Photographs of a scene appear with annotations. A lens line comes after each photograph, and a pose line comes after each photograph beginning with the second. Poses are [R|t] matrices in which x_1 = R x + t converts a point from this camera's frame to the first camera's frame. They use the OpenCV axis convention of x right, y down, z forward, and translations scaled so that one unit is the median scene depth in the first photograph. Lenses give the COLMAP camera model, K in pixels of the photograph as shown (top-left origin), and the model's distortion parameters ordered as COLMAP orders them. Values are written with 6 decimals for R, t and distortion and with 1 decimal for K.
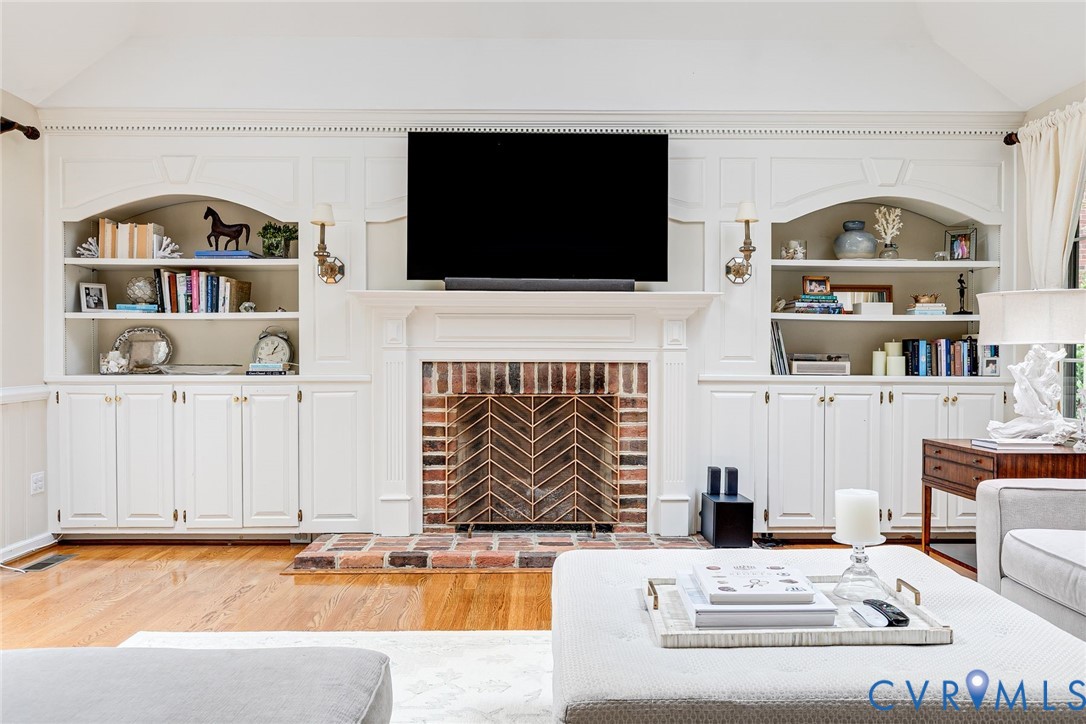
lens RADIAL K [[518.2, 0, 541.3], [0, 518.2, 368.6], [0, 0, 1]] dist [0.034732, 0.000384]
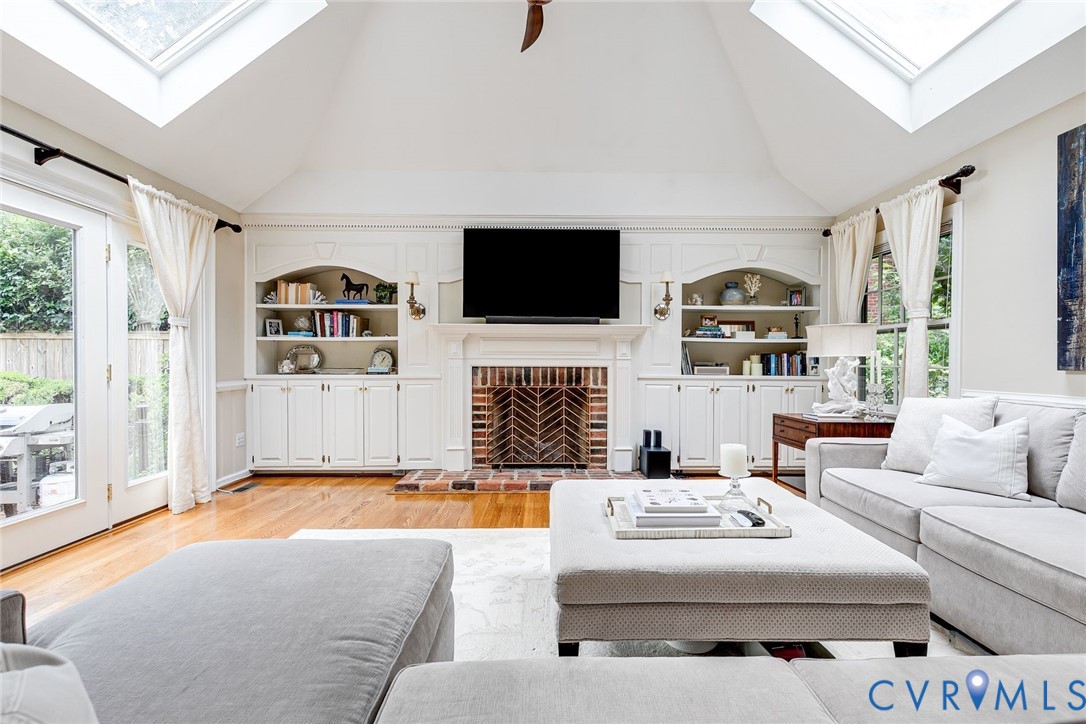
lens RADIAL K [[518.2, 0, 540.8], [0, 518.2, 360.2], [0, 0, 1]] dist [0.034732, 0.000384]
pose [[0.999872, 0.000925, -0.015963, 0.017528], [-0.001339, 0.999662, -0.025962, 0.009156], [0.015933, 0.025980, 0.999535, -0.653235]]
